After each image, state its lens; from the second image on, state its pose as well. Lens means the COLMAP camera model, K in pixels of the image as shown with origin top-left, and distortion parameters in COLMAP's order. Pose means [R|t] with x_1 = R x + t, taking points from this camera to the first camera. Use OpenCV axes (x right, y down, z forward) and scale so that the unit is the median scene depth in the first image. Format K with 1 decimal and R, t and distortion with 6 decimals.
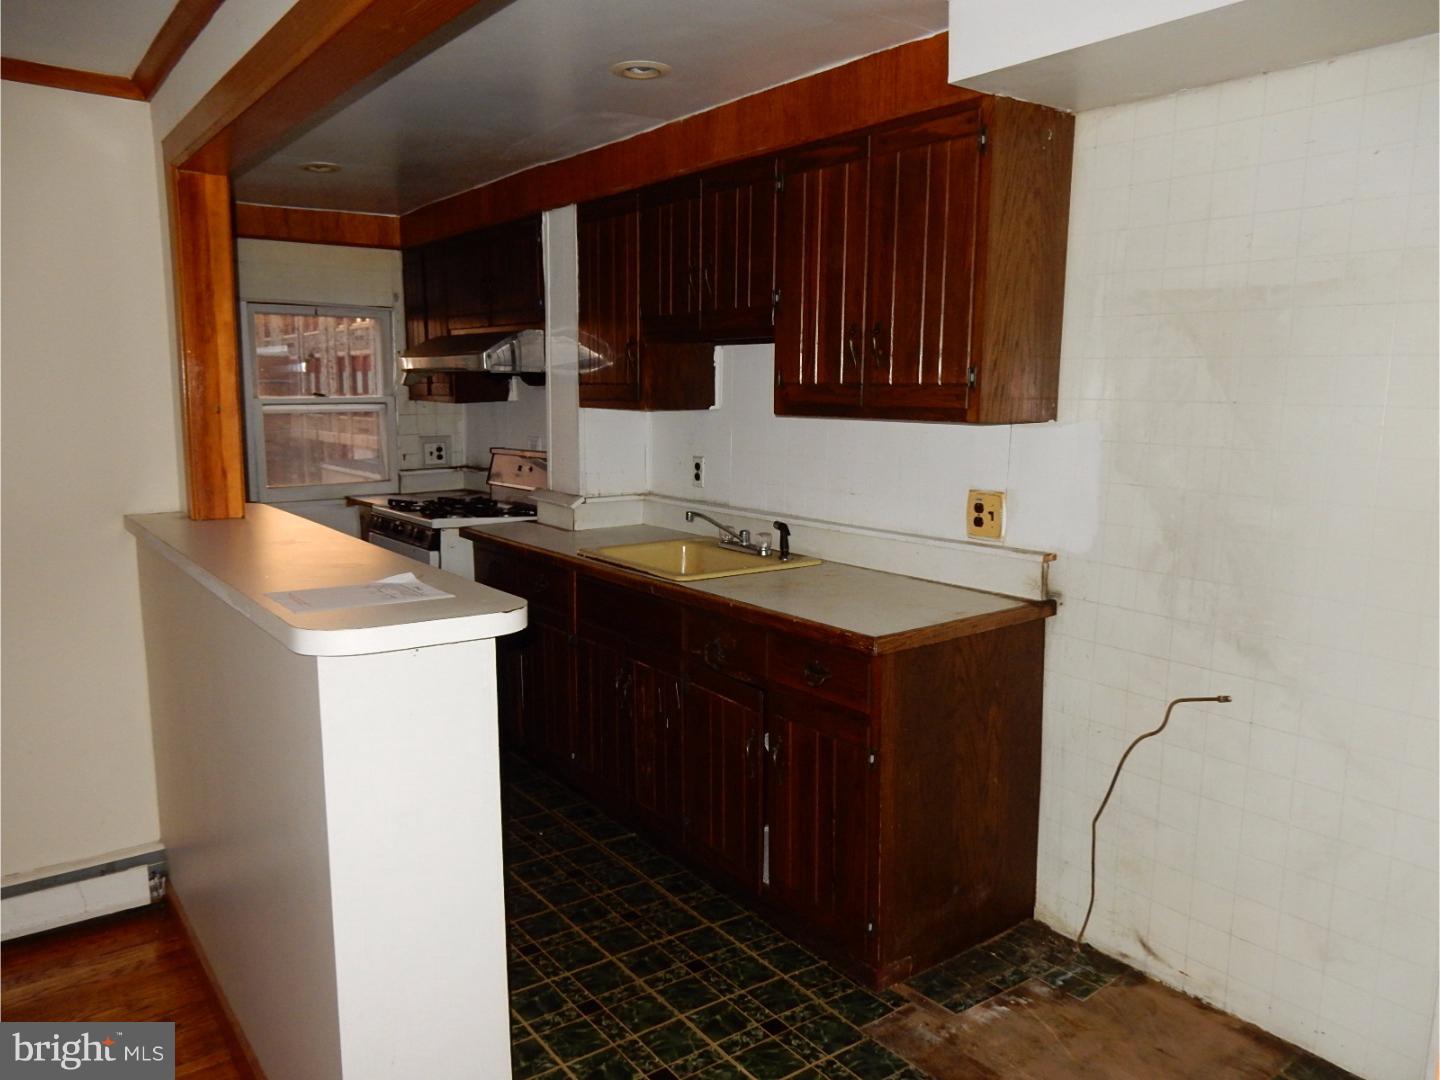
lens RADIAL K [[1050.9, 0, 716.8], [0, 1050.9, 544.8], [0, 0, 1]] dist [-0.010260, 0.004612]
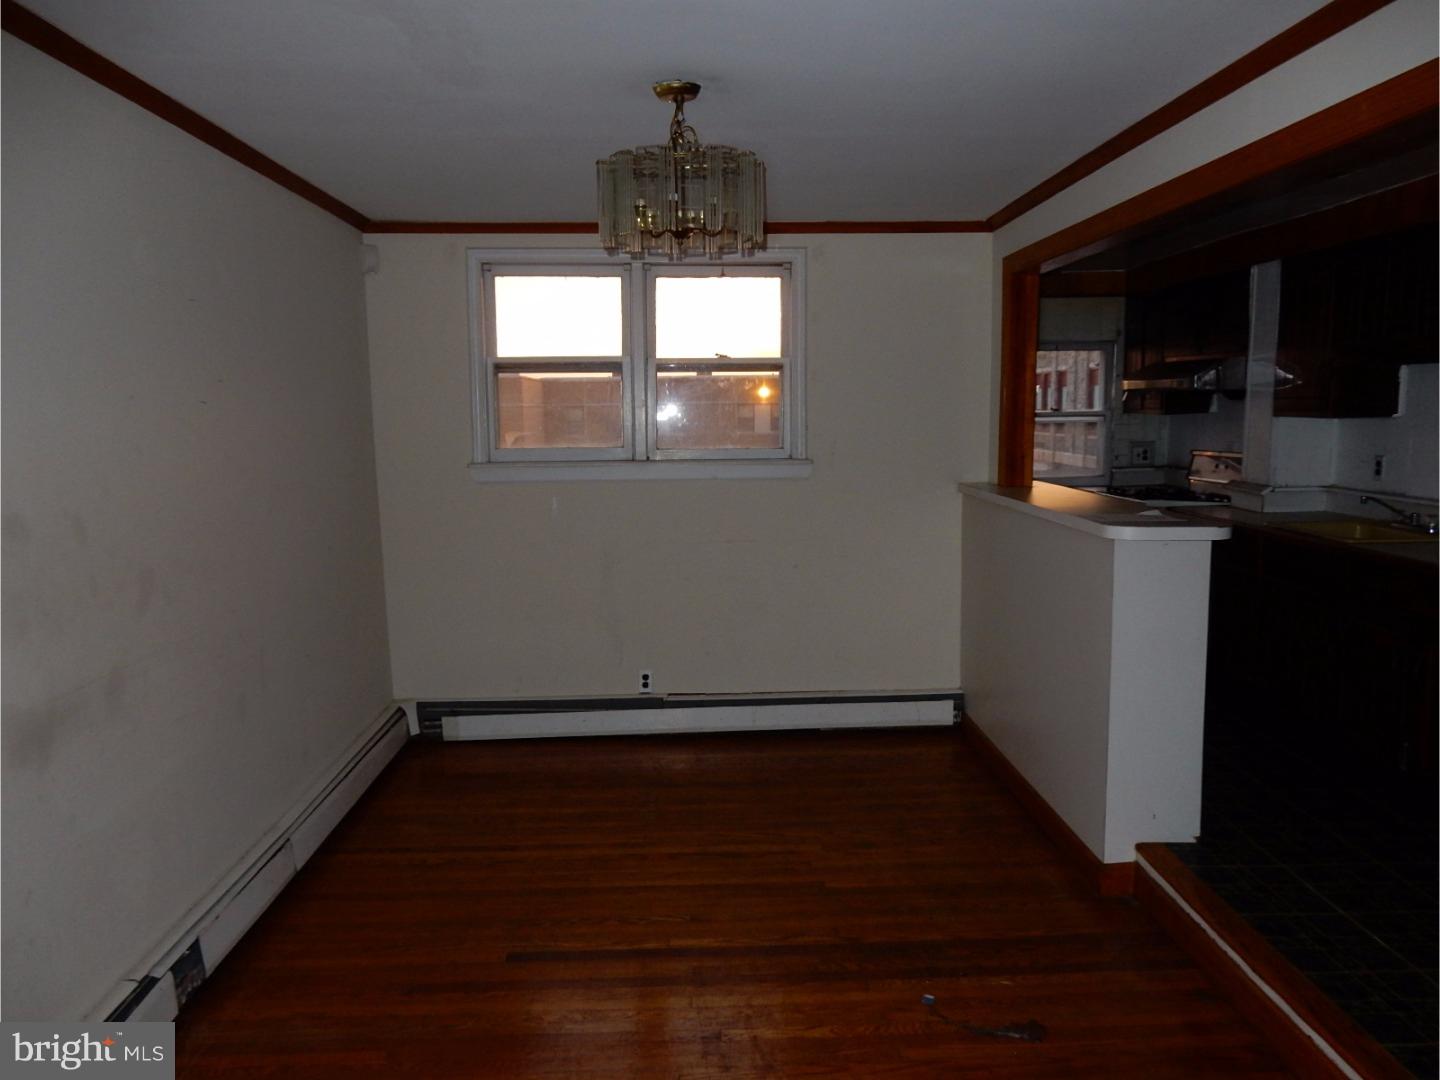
lens RADIAL K [[1050.9, 0, 704.2], [0, 1050.9, 537.9], [0, 0, 1]] dist [-0.010260, 0.004612]
pose [[0.811097, 0.055966, -0.582228, 0.060844], [-0.068940, 0.997621, -0.000146, 0.067306], [0.580835, 0.040257, 0.813025, -0.451225]]
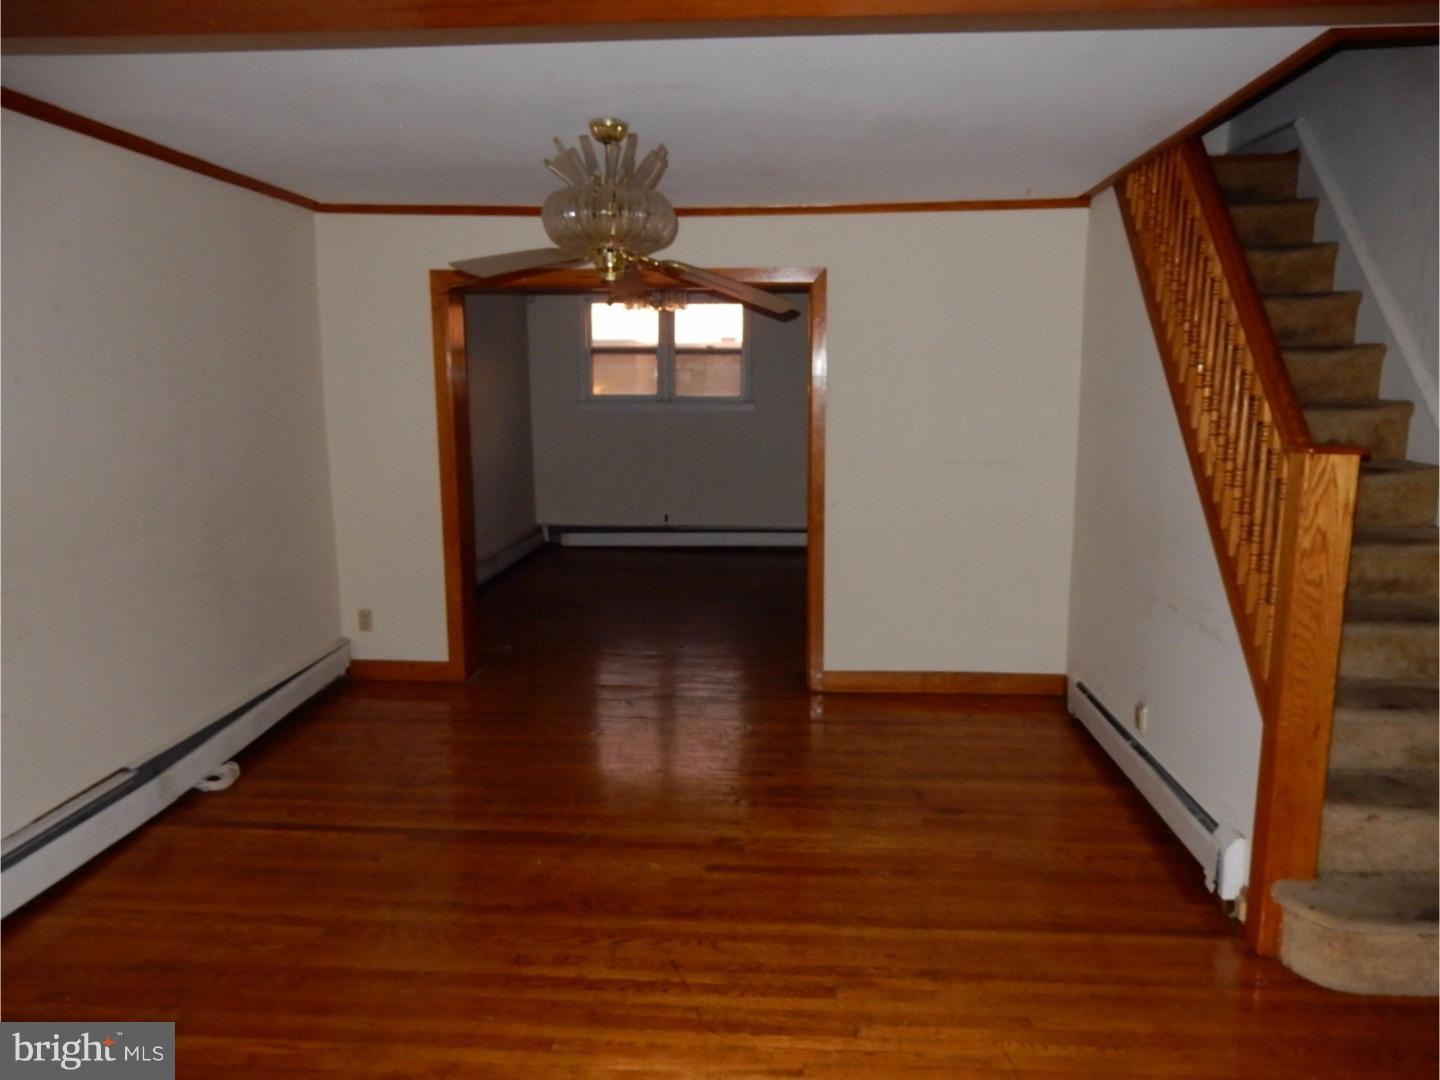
lens RADIAL K [[1050.9, 0, 727.6], [0, 1050.9, 537.8], [0, 0, 1]] dist [-0.010260, 0.004612]
pose [[0.750775, 0.094110, -0.653820, 0.986647], [-0.089119, 0.995180, 0.040911, 0.182247], [0.654519, 0.027553, 0.755543, -1.203479]]
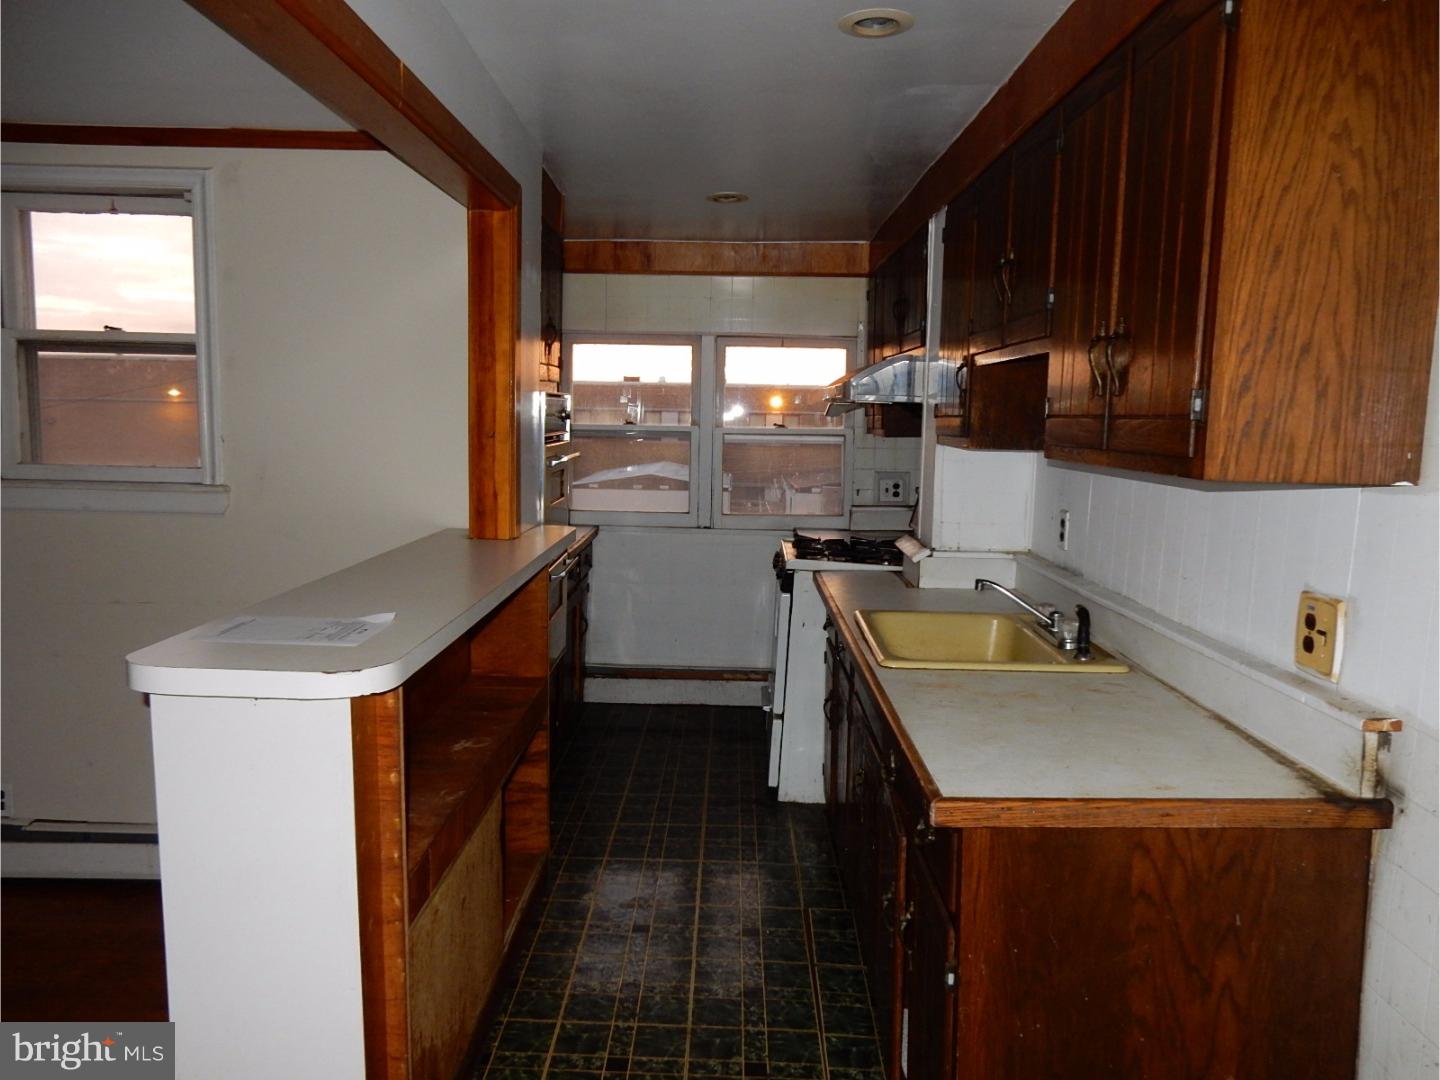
lens RADIAL K [[1050.9, 0, 718.9], [0, 1050.9, 544.6], [0, 0, 1]] dist [-0.010260, 0.004612]
pose [[0.788275, 0.083613, -0.609615, 0.264724], [-0.104701, 0.994503, 0.001017, -0.033972], [0.606350, 0.063026, 0.792697, 0.238033]]
